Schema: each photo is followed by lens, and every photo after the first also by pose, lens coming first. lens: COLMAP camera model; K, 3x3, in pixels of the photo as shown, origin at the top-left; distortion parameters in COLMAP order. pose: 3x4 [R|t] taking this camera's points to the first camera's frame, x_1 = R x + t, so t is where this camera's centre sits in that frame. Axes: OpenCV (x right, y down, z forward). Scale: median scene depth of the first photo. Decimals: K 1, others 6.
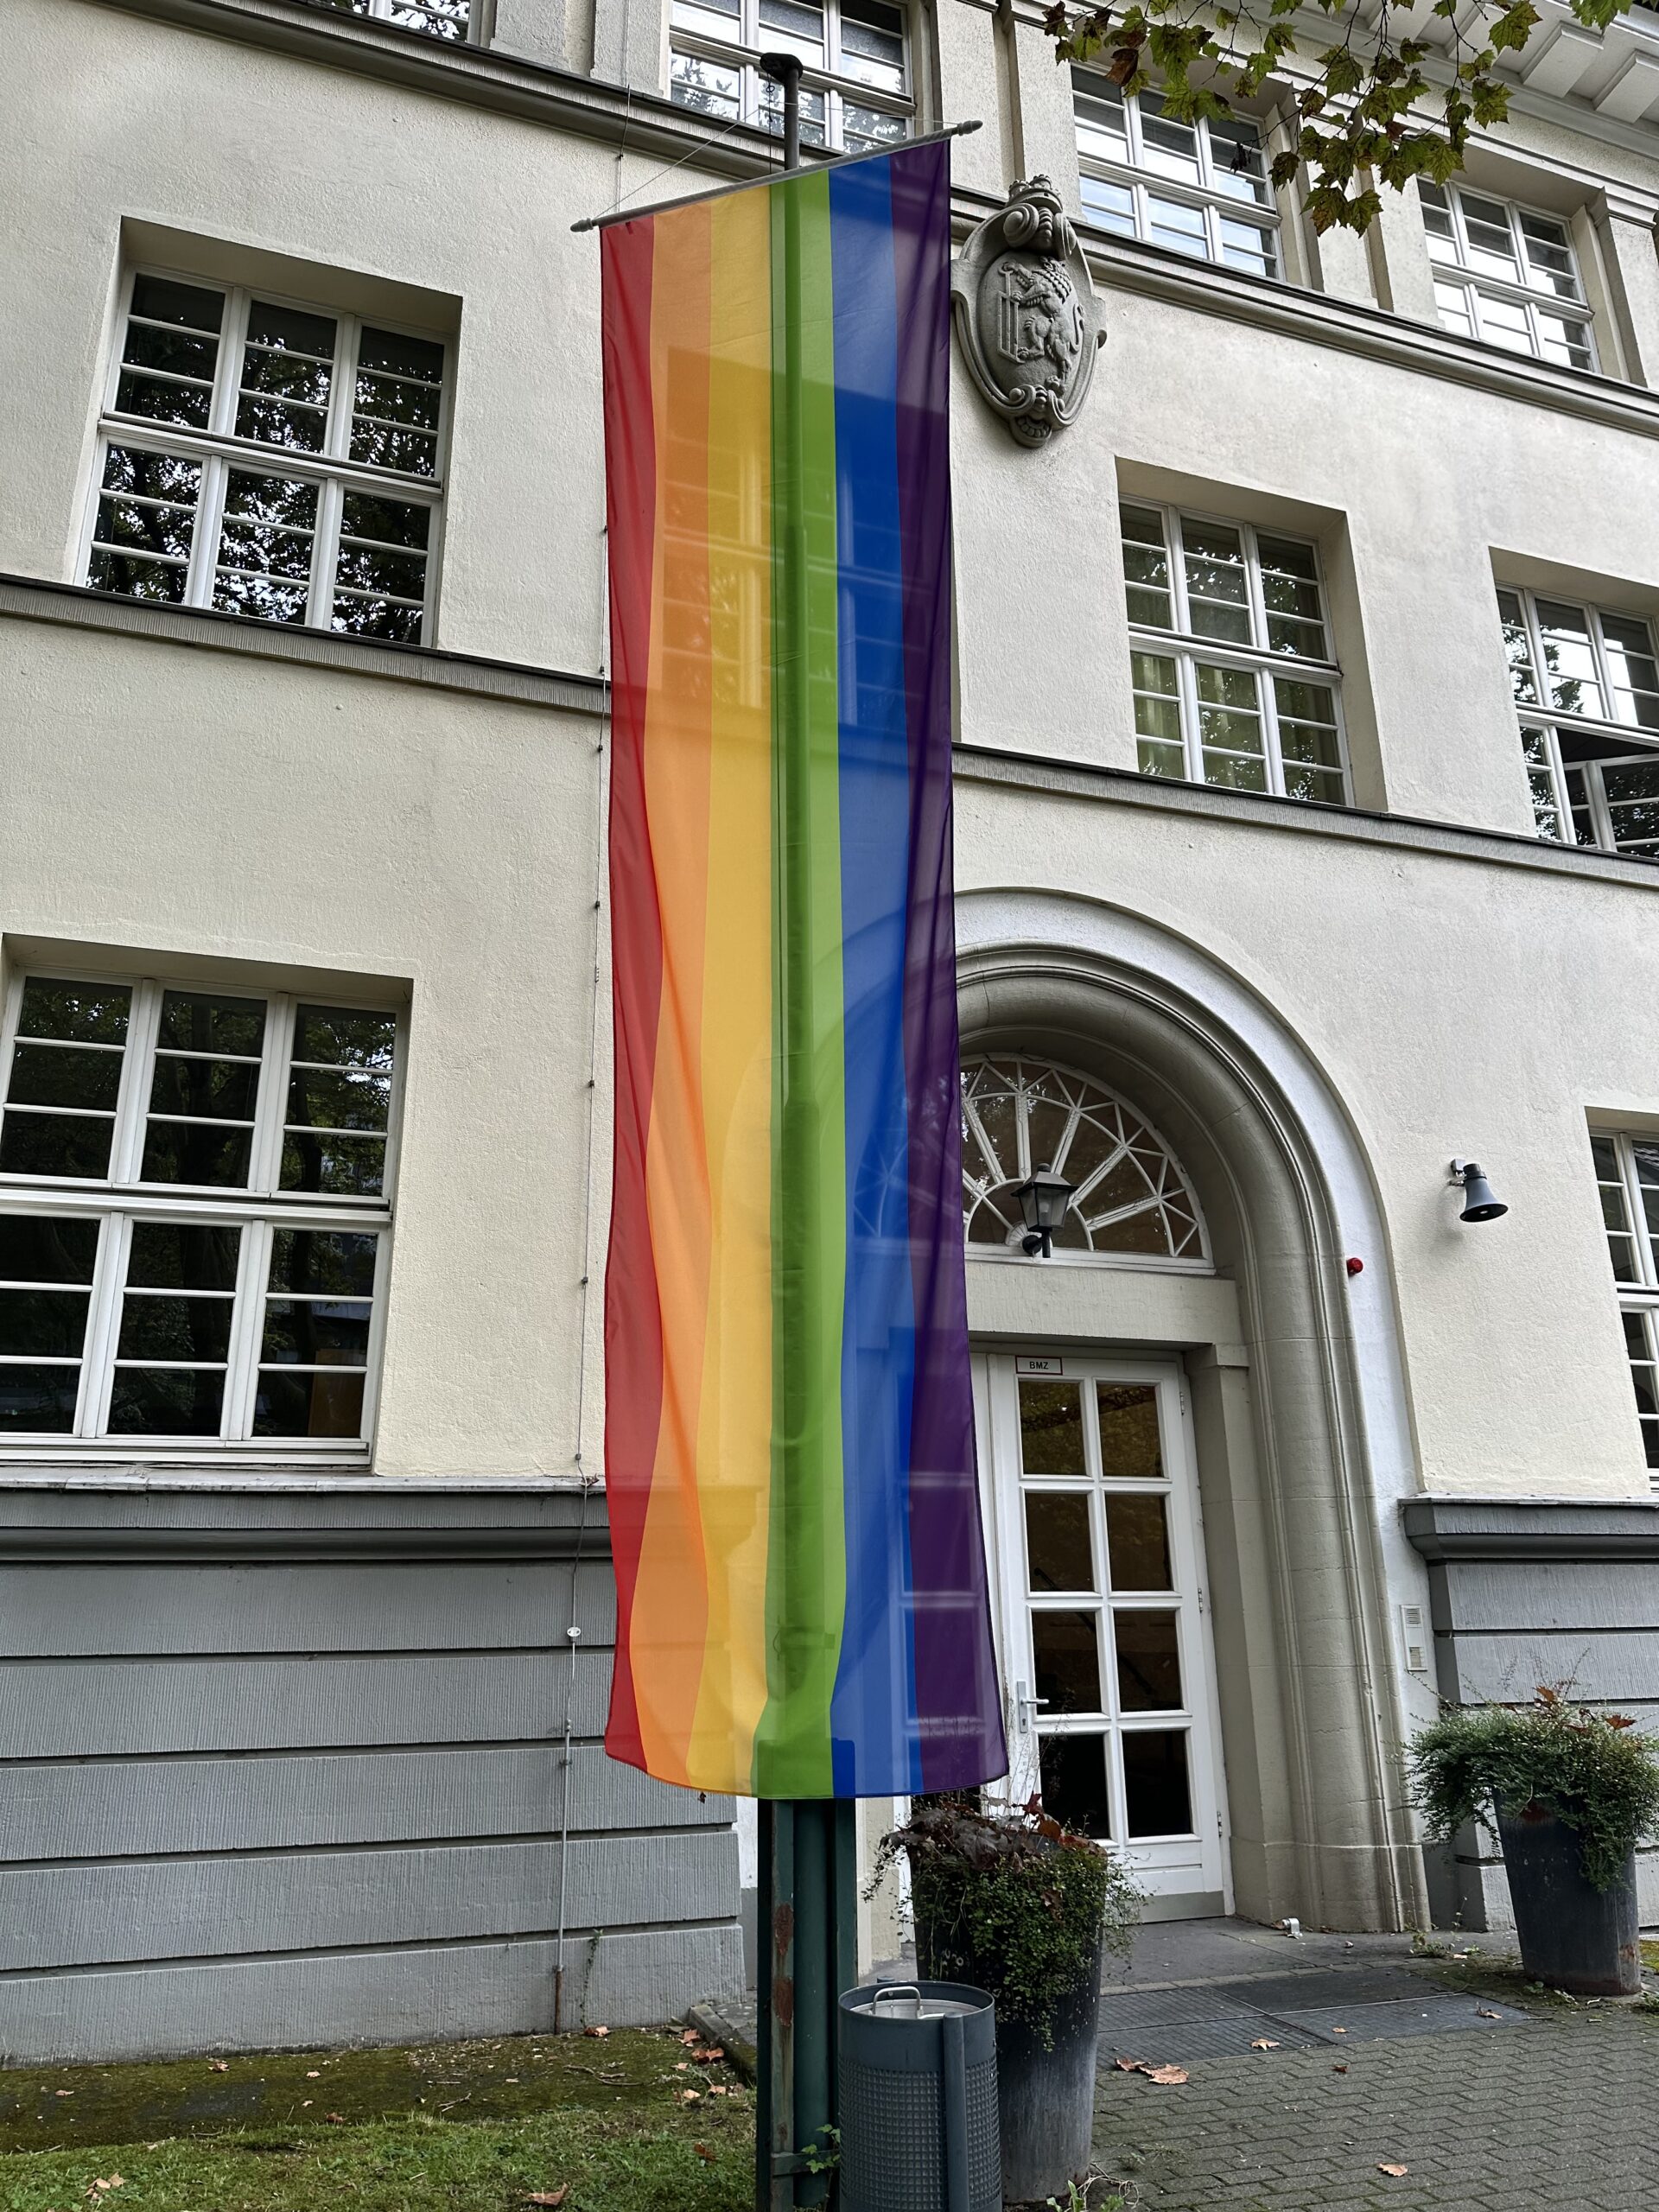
lens RADIAL K [[1539.4, 0, 805.0], [0, 1539.4, 1099.3], [0, 0, 1]] dist [0.055539, -0.063181]
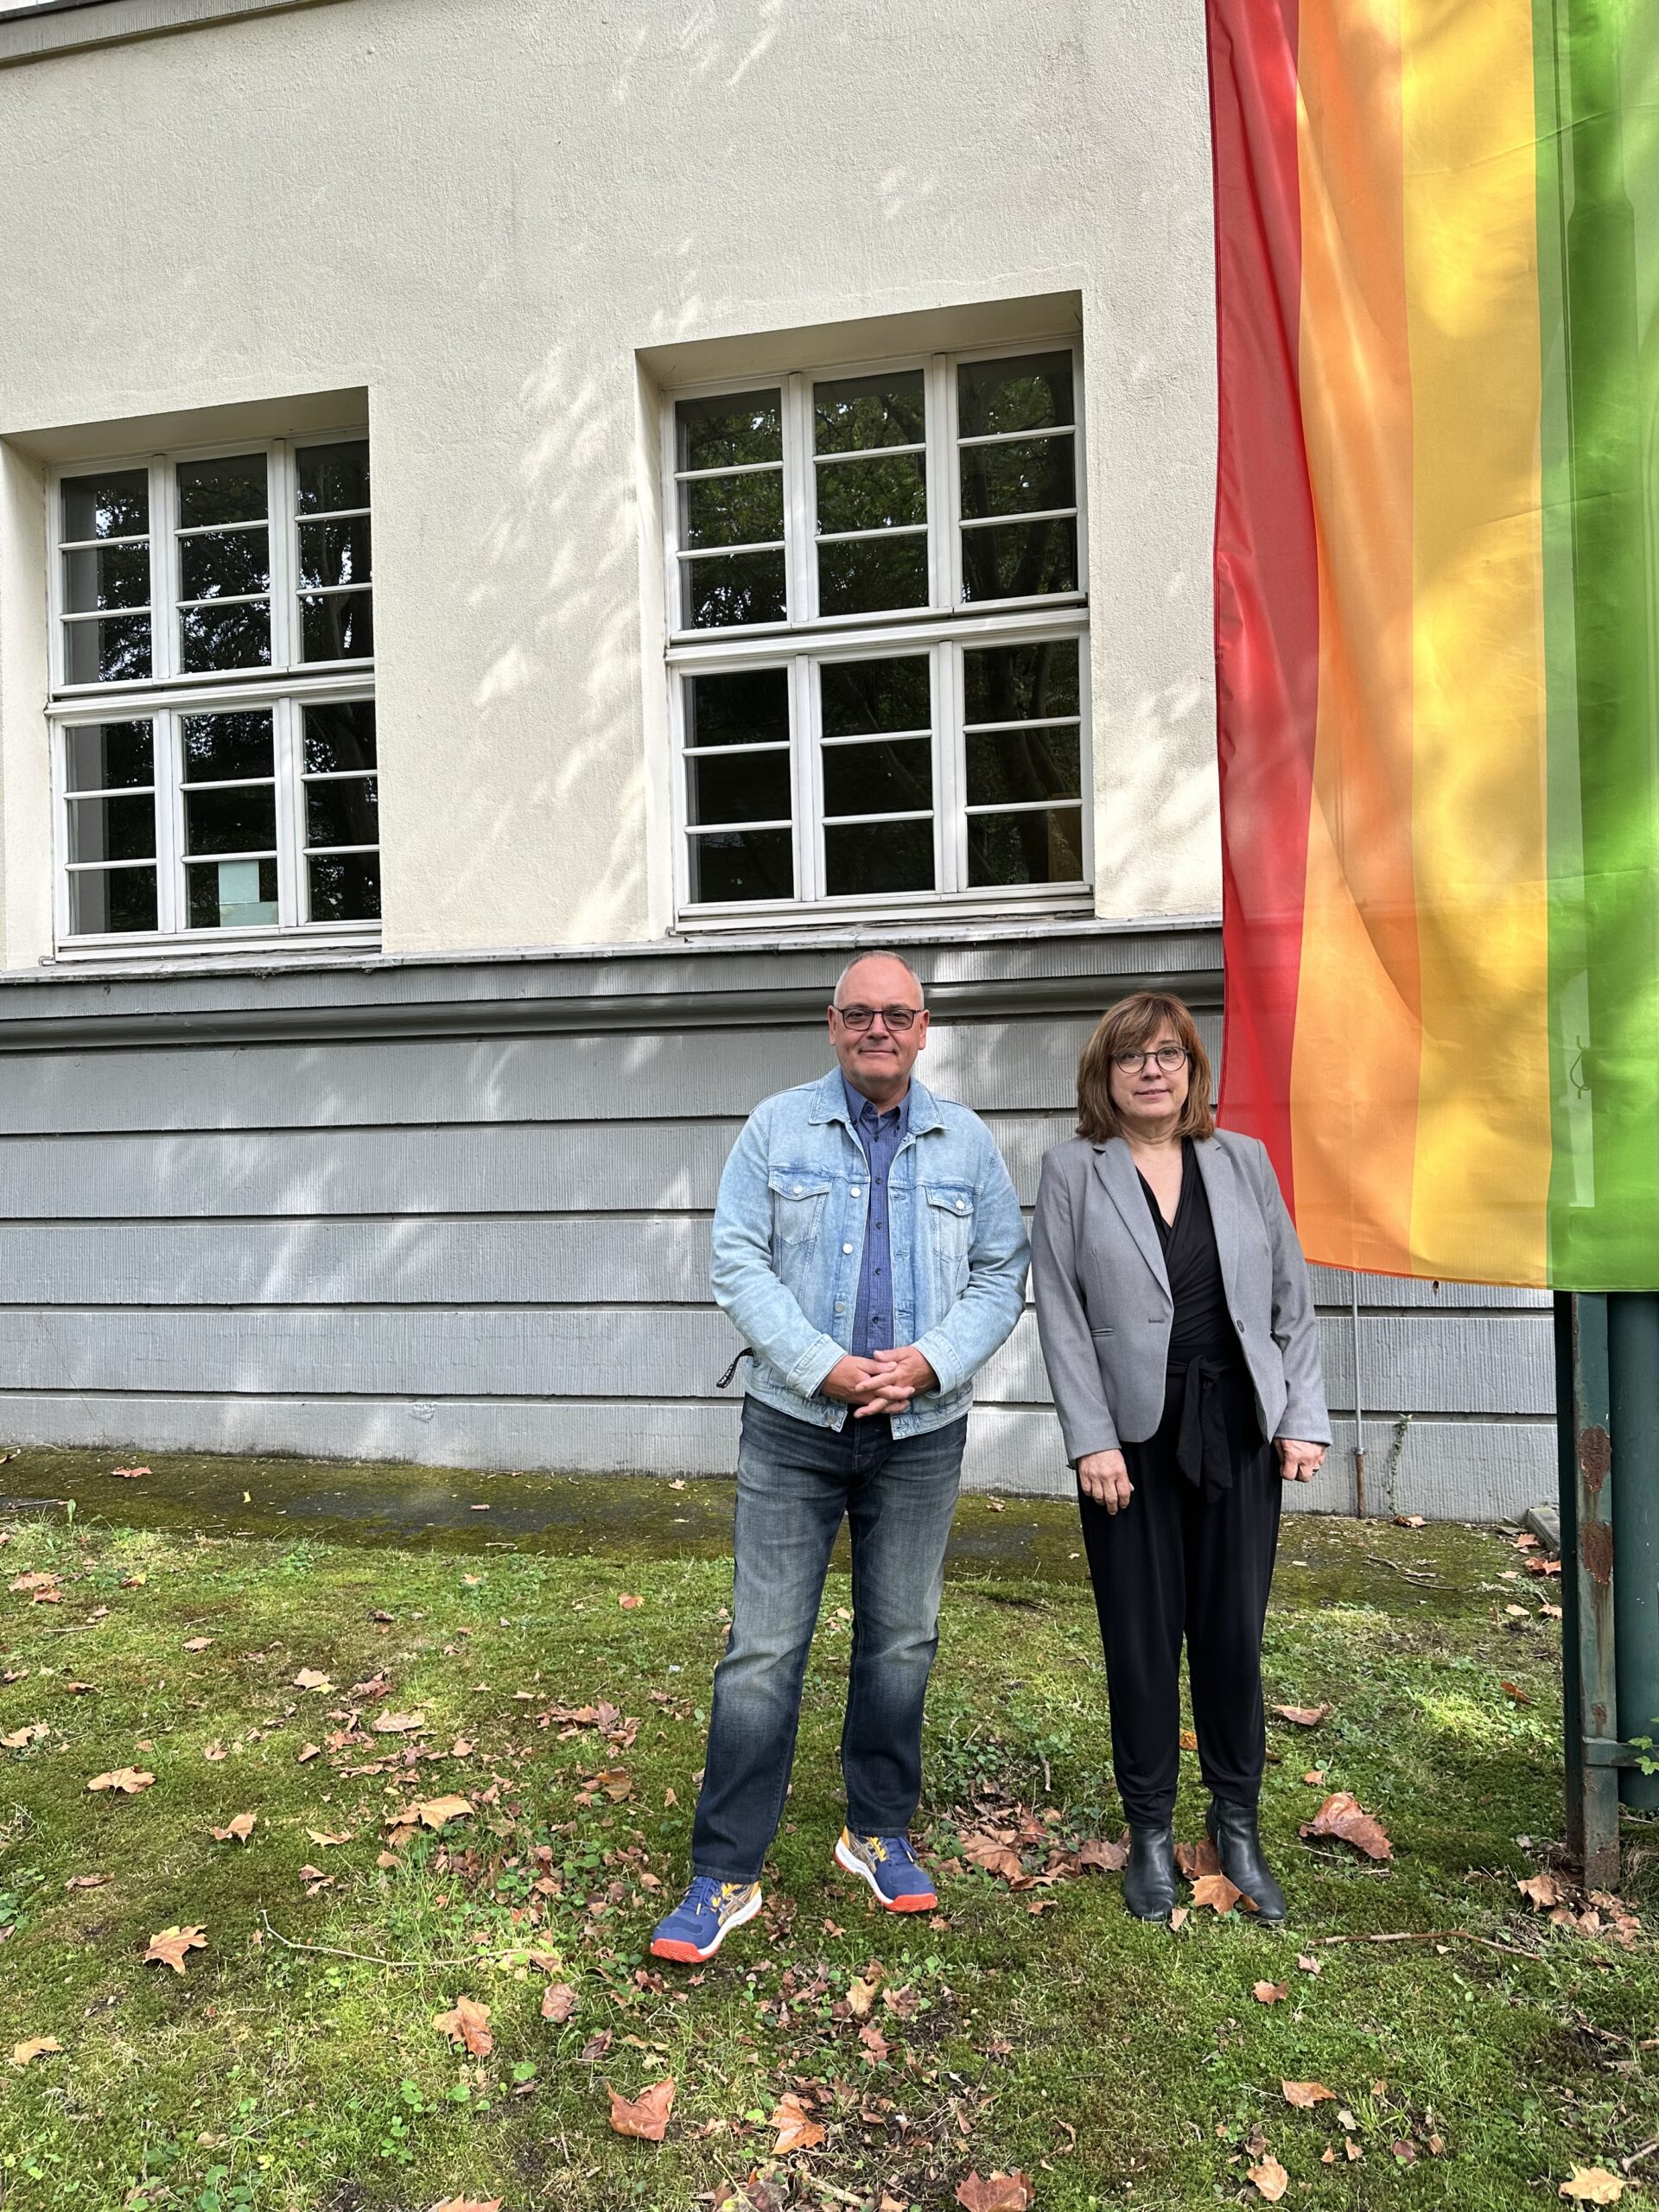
lens RADIAL K [[1539.4, 0, 847.1], [0, 1539.4, 1090.0], [0, 0, 1]] dist [0.055539, -0.063181]
pose [[0.863882, -0.017538, -0.503388, 0.026008], [0.171580, 0.949869, 0.261360, 0.071573], [0.473569, -0.312156, 0.823584, 0.166781]]
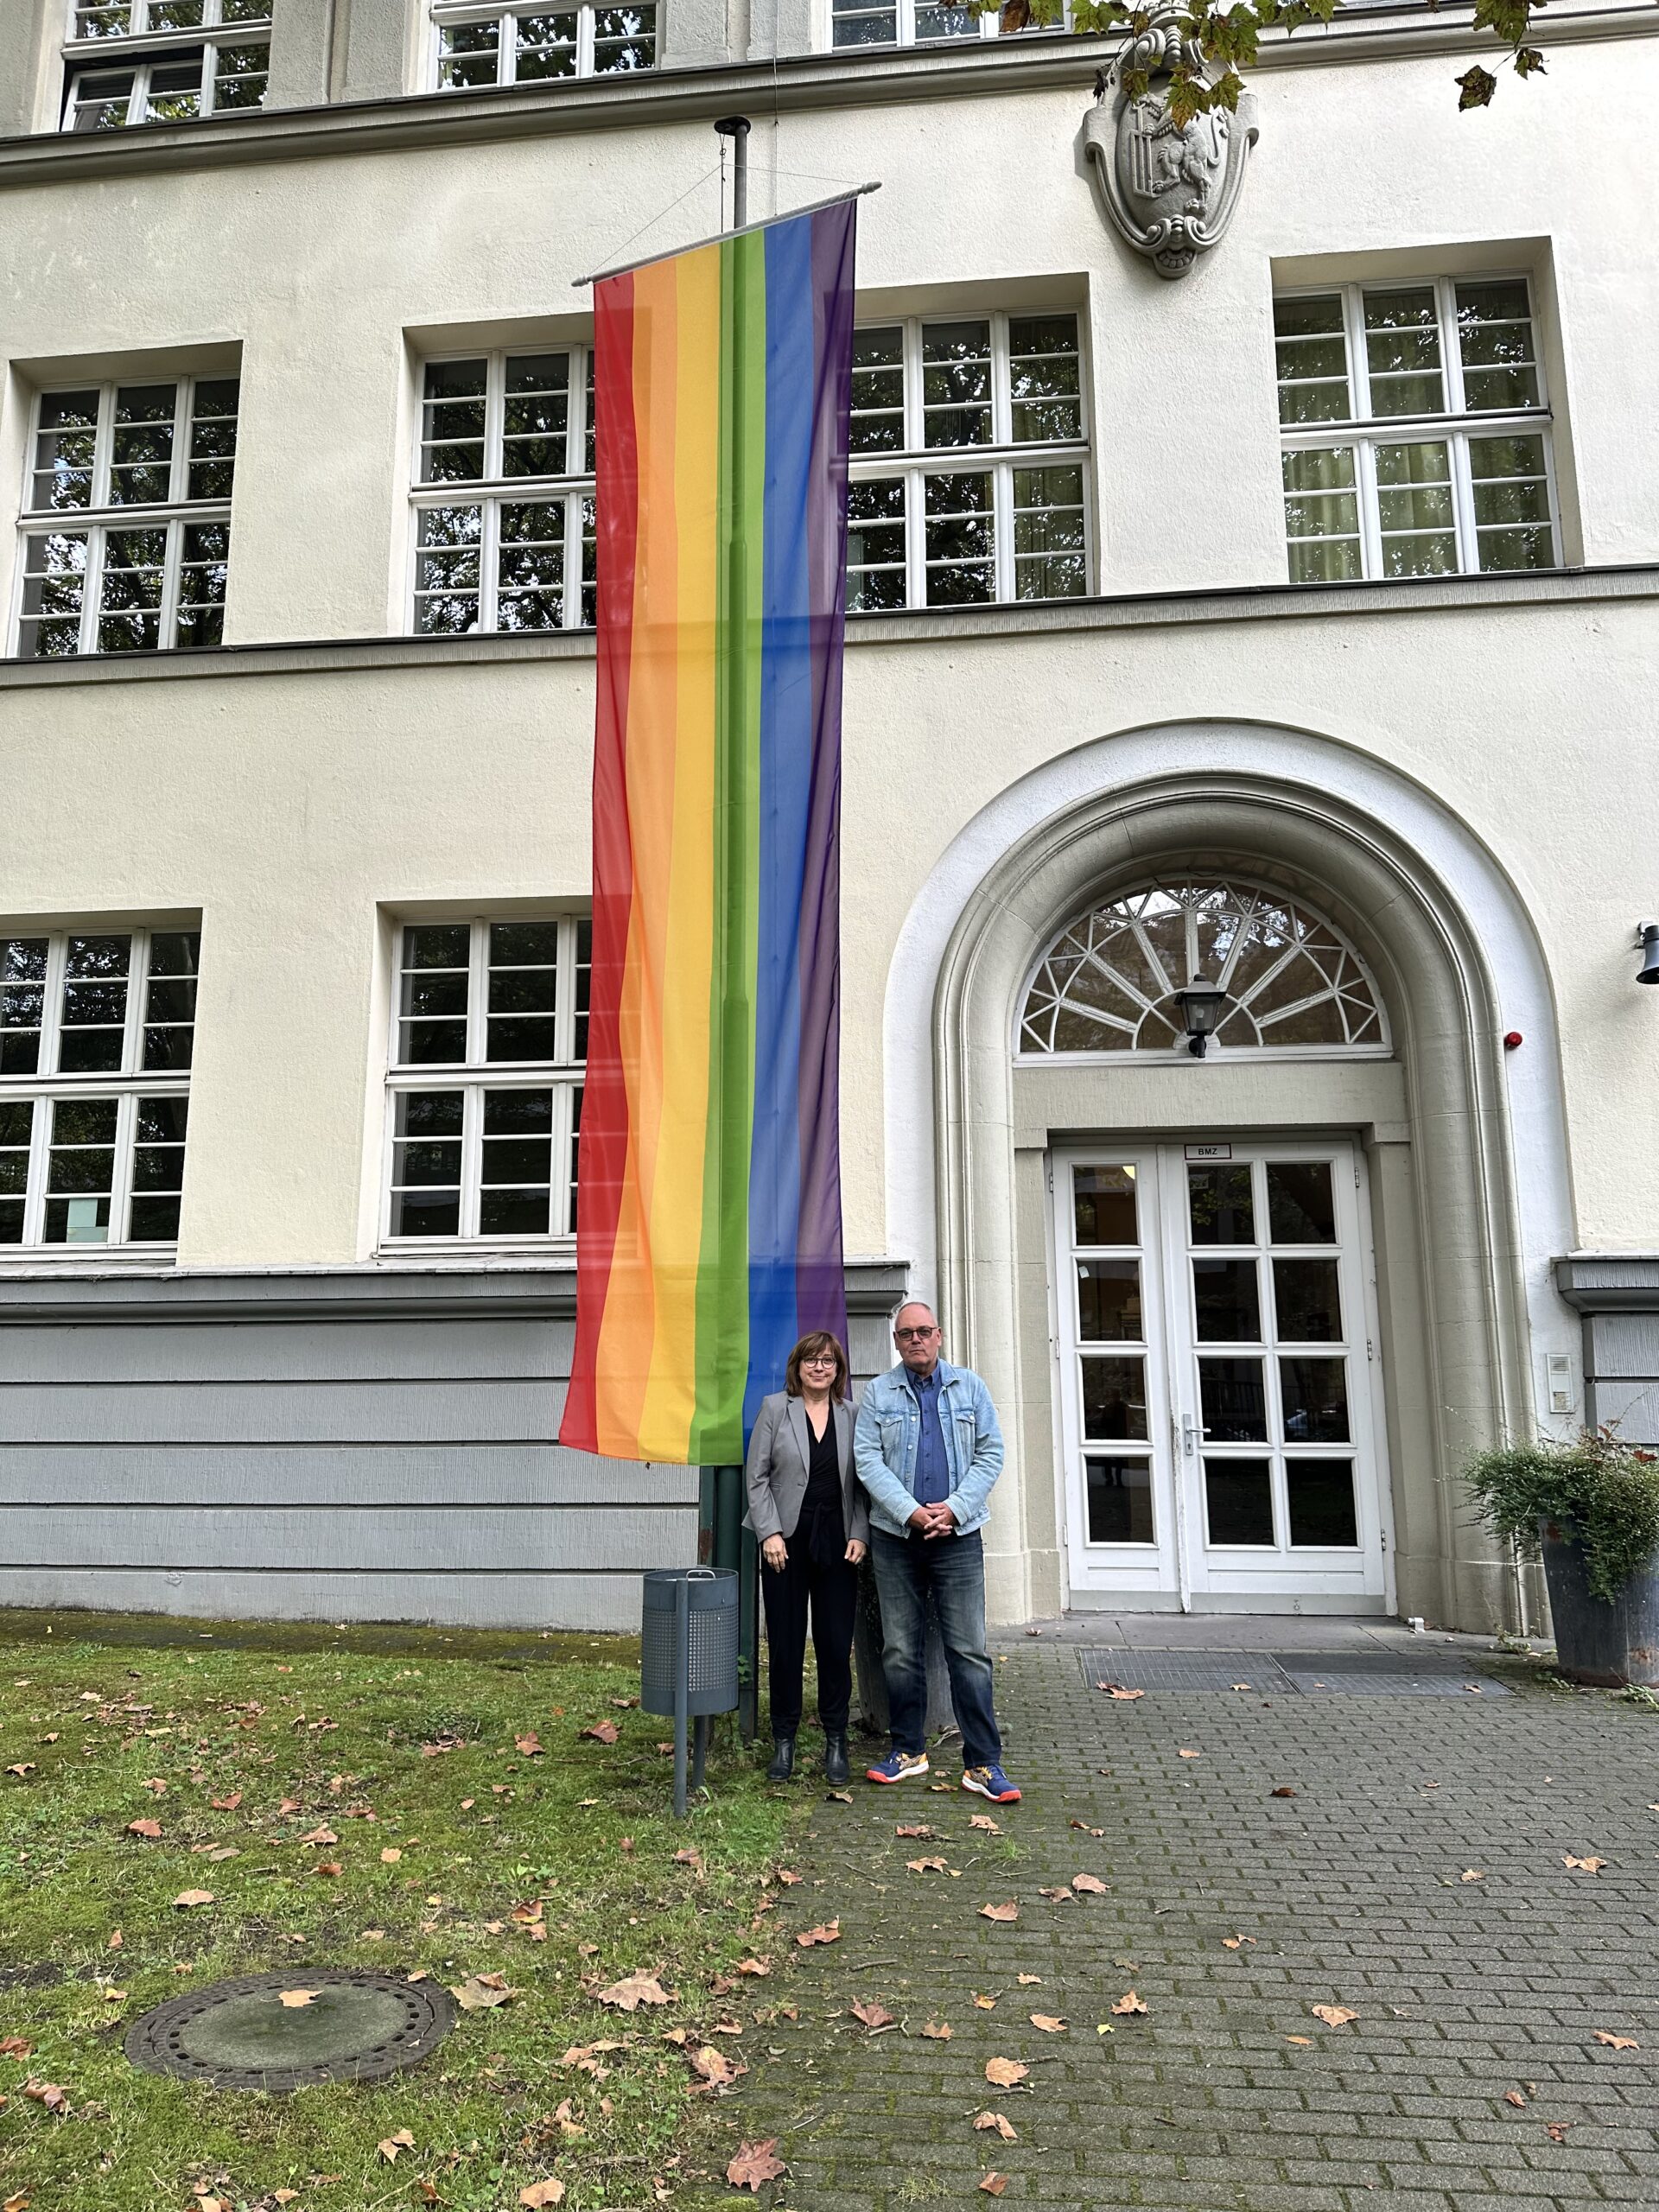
lens RADIAL K [[1539.4, 0, 816.4], [0, 1539.4, 1083.7], [0, 0, 1]] dist [0.055539, -0.063181]
pose [[0.905761, -0.070502, -0.417883, 0.393406], [0.126287, 0.986168, 0.107348, -0.037106], [0.404535, -0.150005, 0.902136, -0.142528]]
